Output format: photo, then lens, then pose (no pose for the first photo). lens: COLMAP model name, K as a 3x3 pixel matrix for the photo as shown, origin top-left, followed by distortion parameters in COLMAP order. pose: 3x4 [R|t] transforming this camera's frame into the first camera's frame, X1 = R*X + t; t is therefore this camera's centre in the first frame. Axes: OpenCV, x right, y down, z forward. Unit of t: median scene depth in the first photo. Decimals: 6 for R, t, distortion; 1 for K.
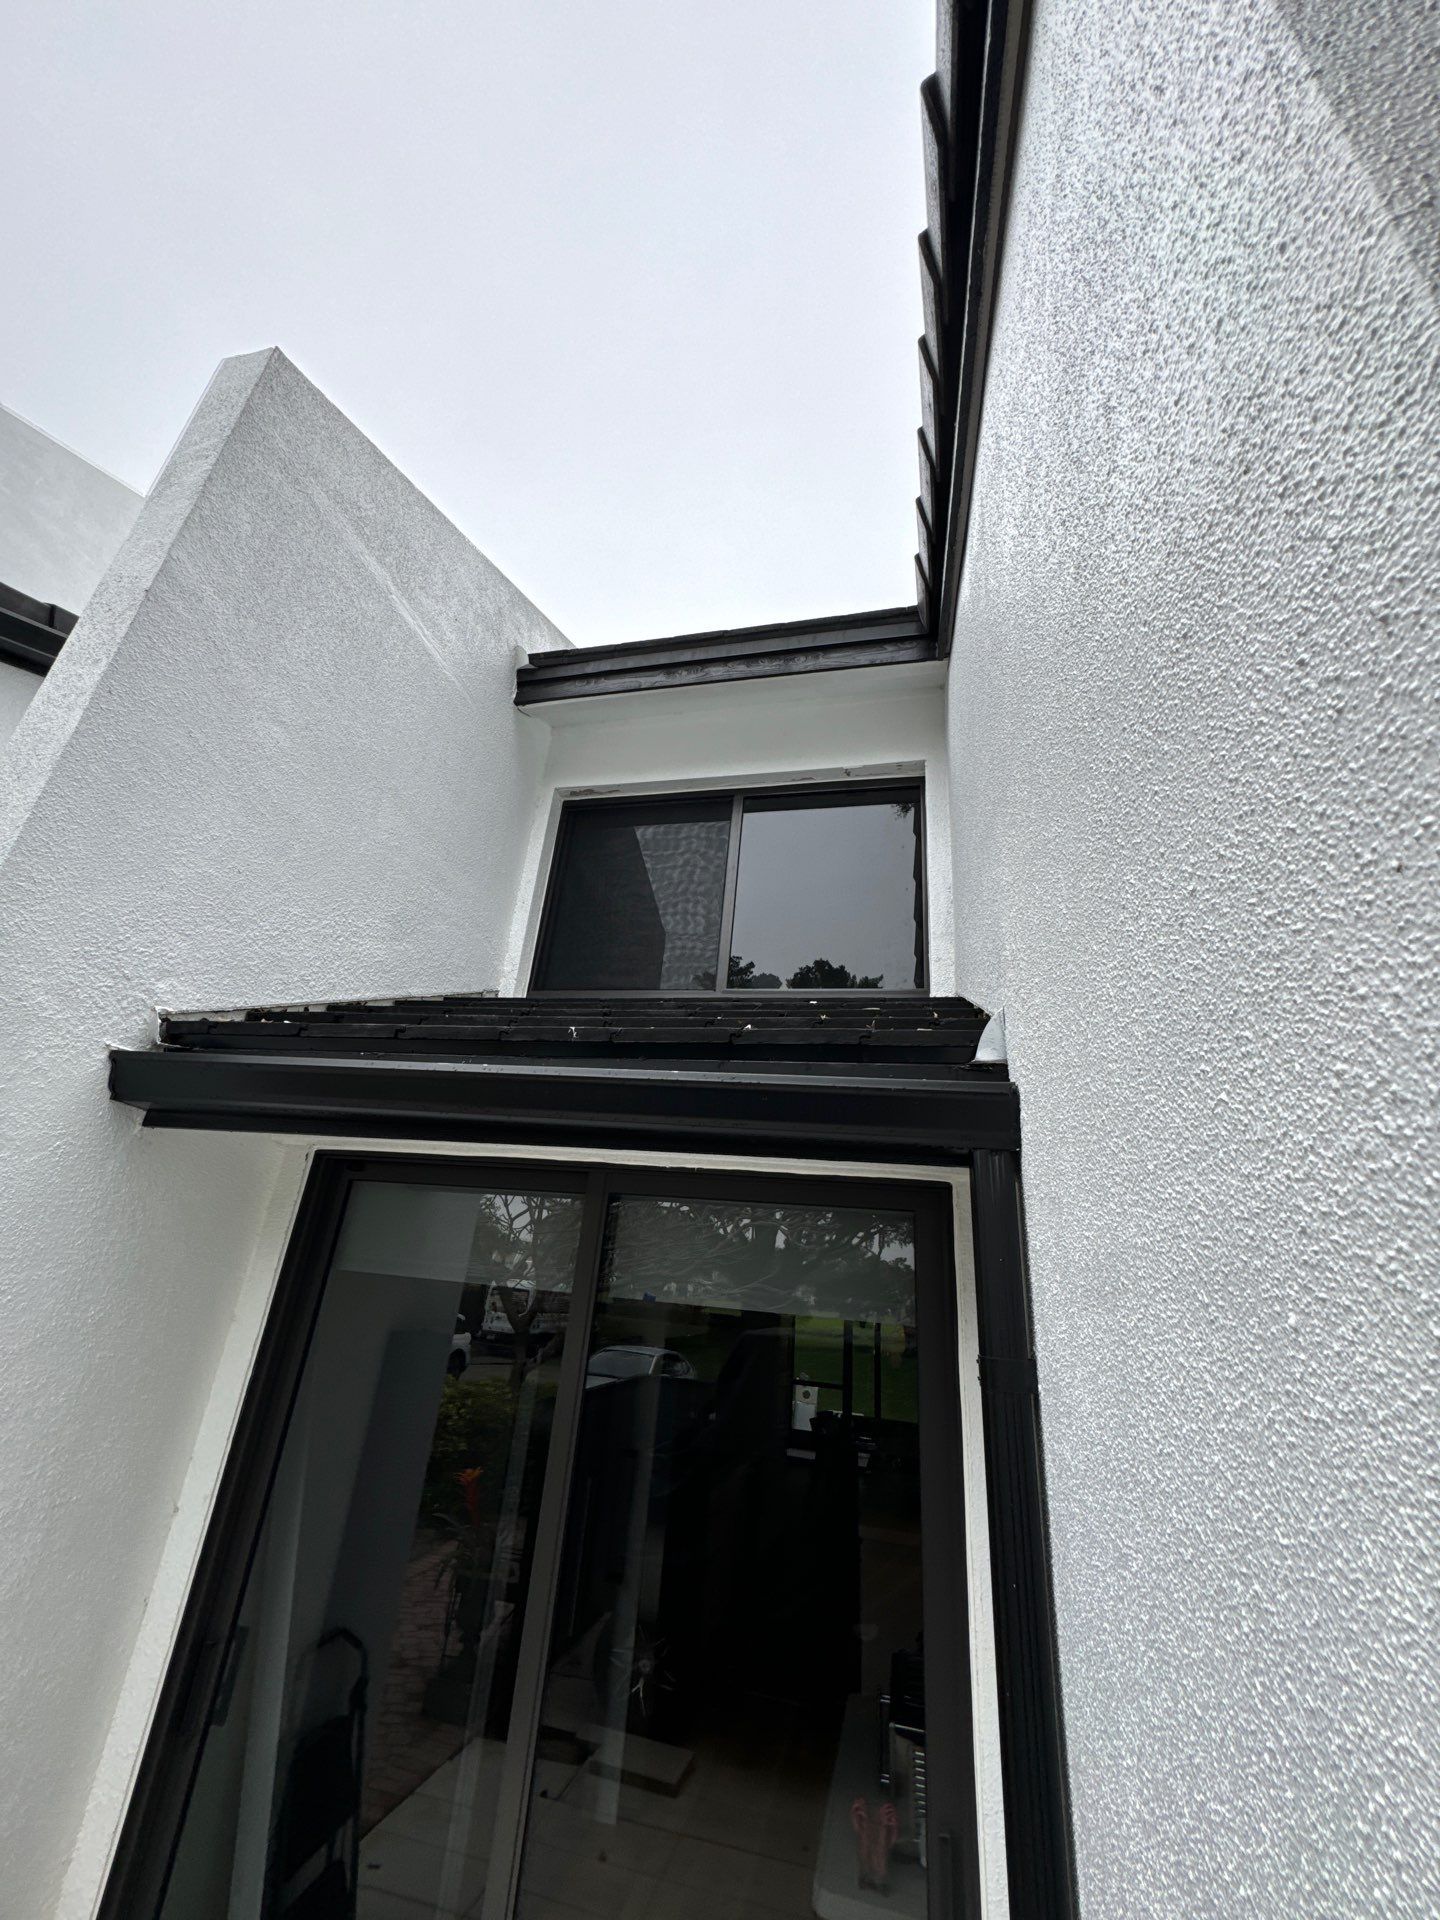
lens RADIAL K [[767.4, 0, 715.9], [0, 767.4, 950.6], [0, 0, 1]] dist [0.002606, 0.000263]
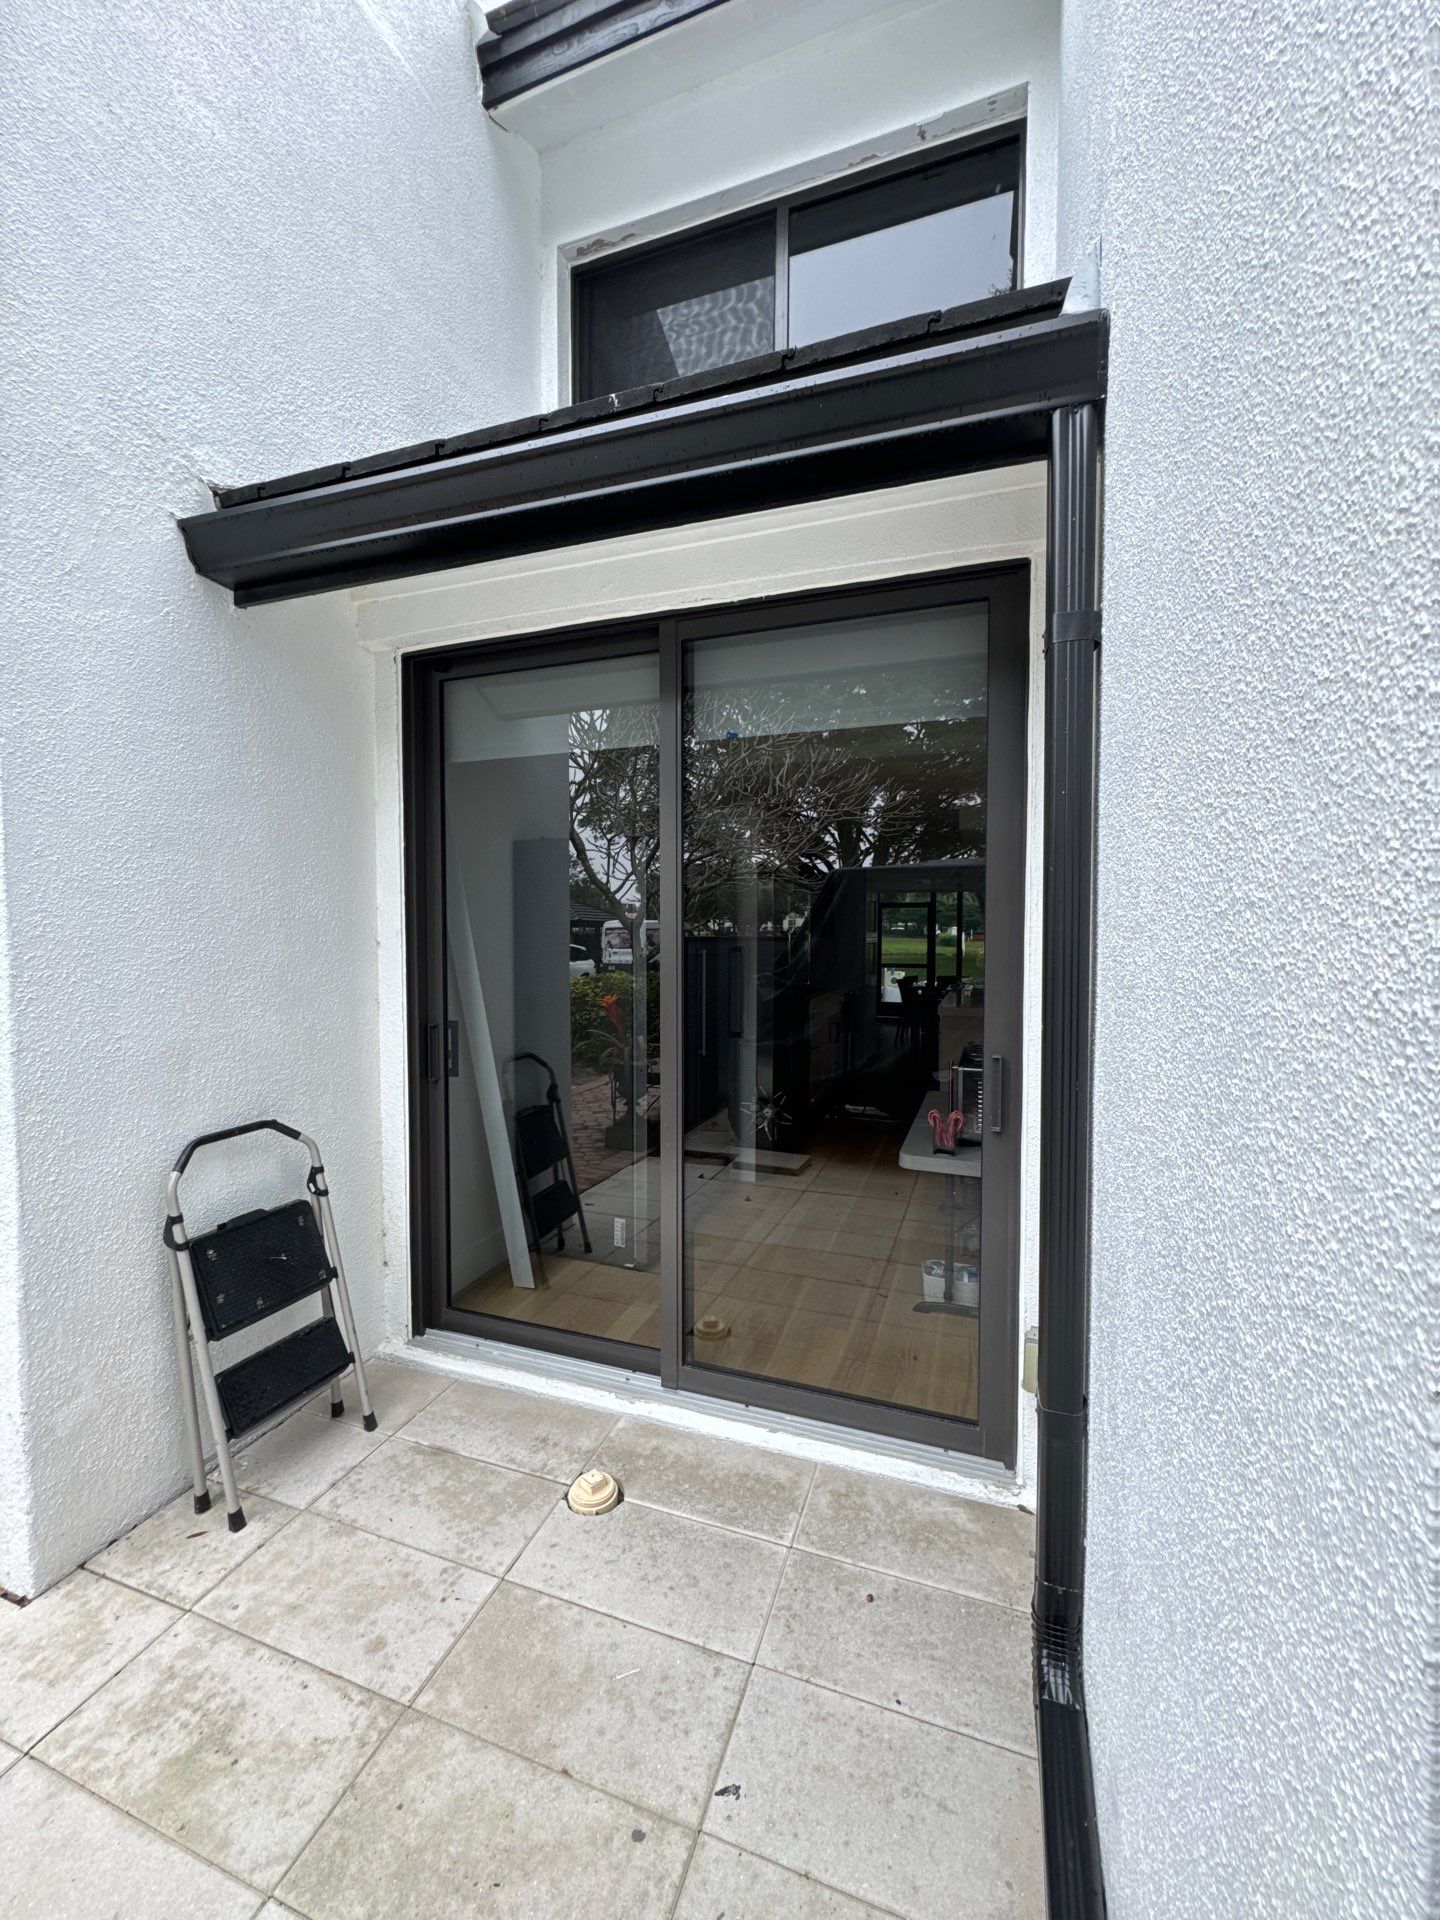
lens RADIAL K [[767.4, 0, 718.1], [0, 767.4, 953.2], [0, 0, 1]] dist [0.002606, 0.000263]
pose [[0.990081, -0.078041, -0.116829, -0.002699], [0.120243, 0.900780, 0.417298, 0.163042], [0.072671, -0.427206, 0.901229, -0.057451]]
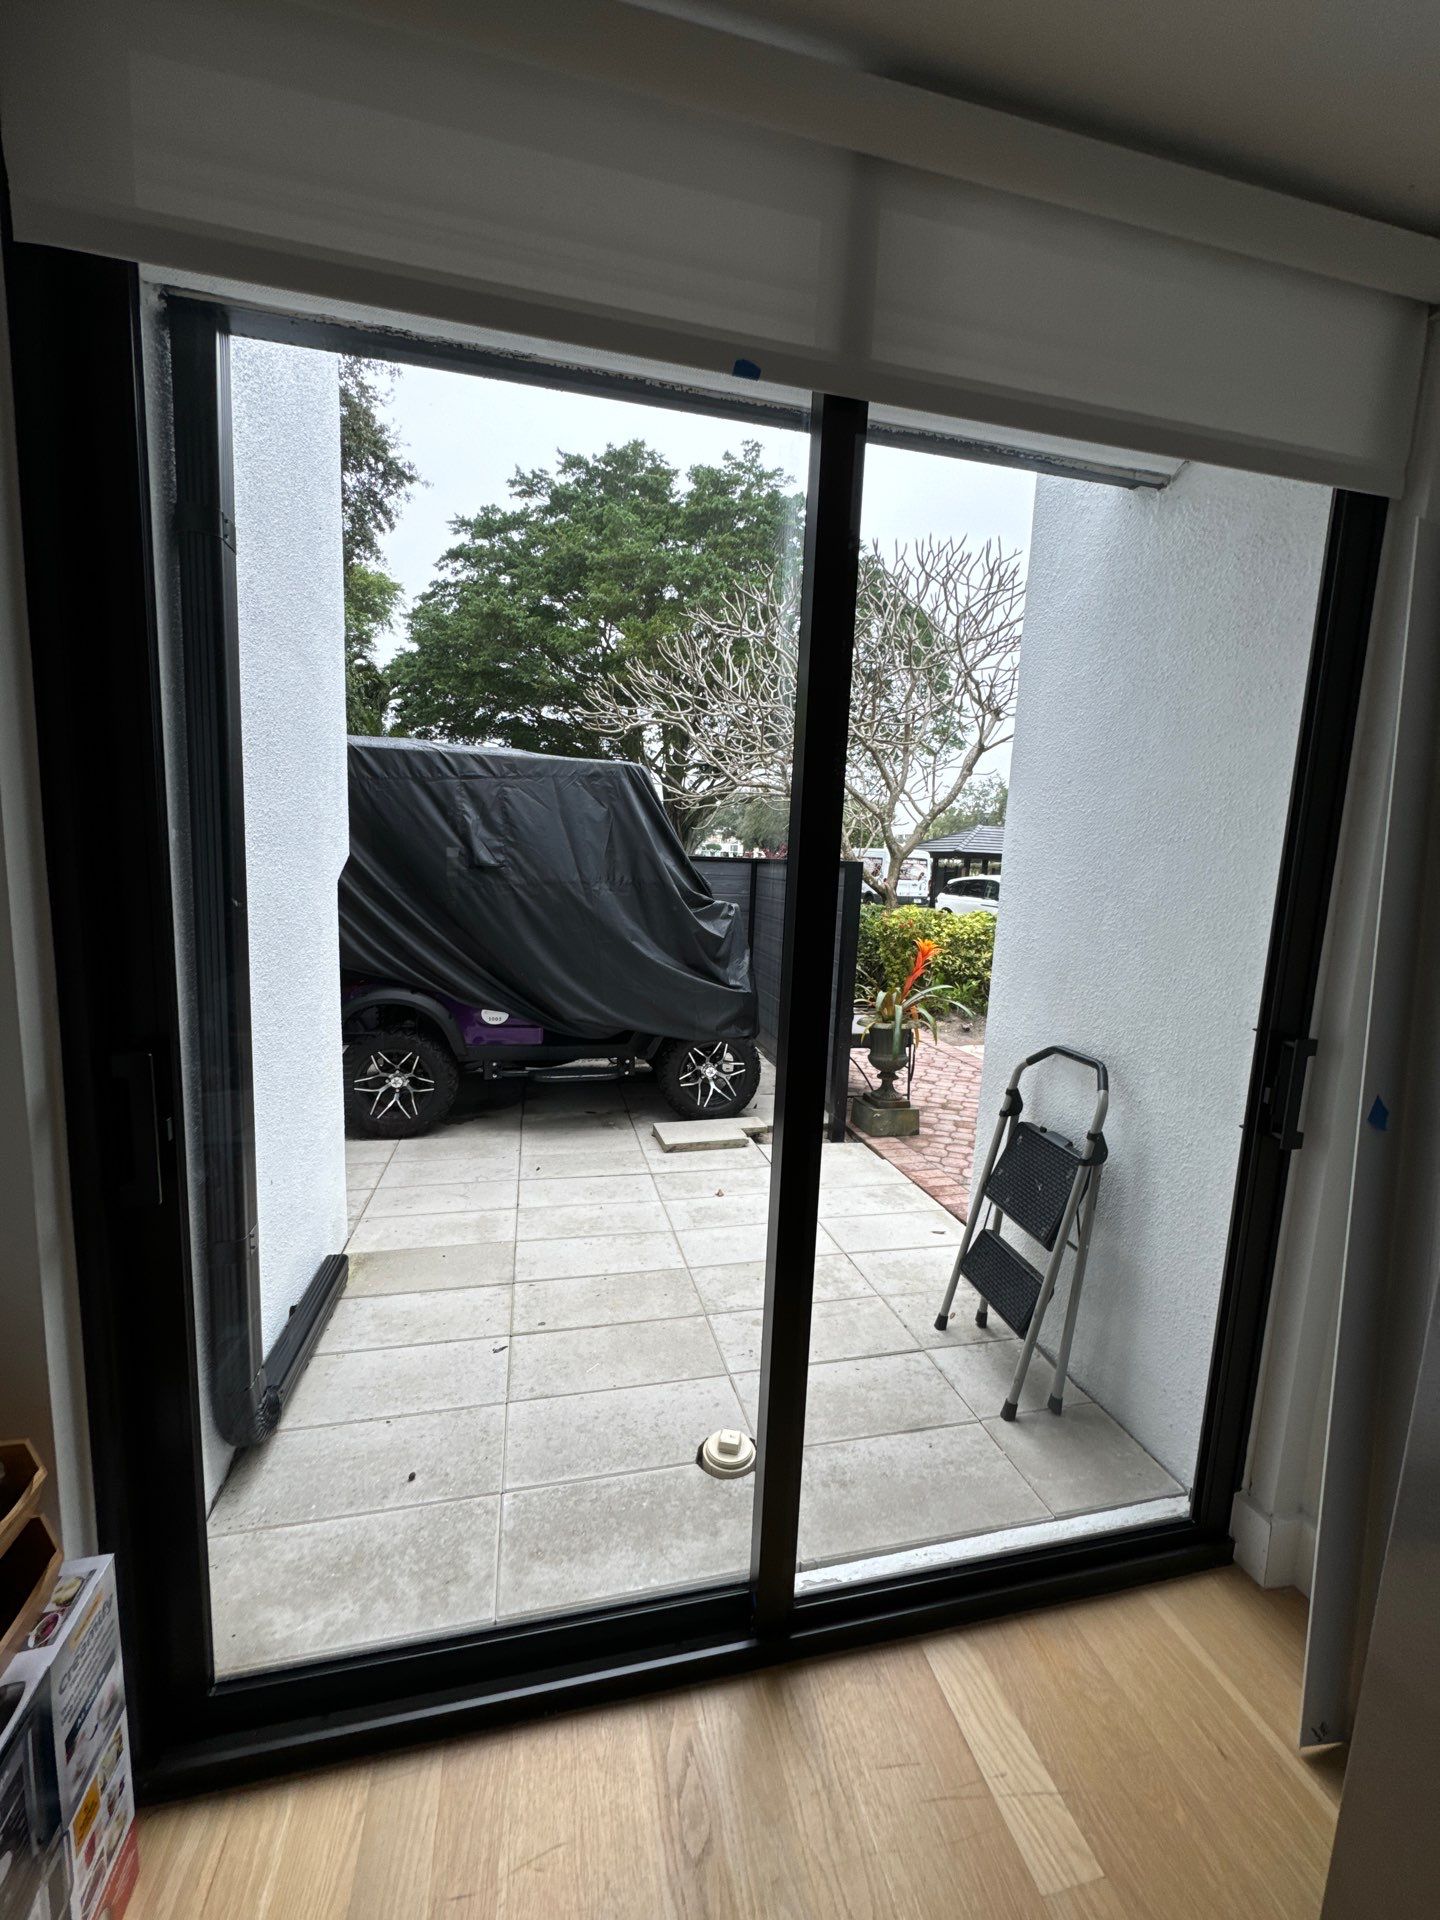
lens RADIAL K [[767.4, 0, 713.4], [0, 767.4, 952.9], [0, 0, 1]] dist [0.002606, 0.000263]
pose [[-0.887898, -0.056745, -0.456527, 0.076940], [0.077297, 0.959853, -0.269643, 0.557622], [0.453500, -0.274704, -0.847865, 0.805277]]
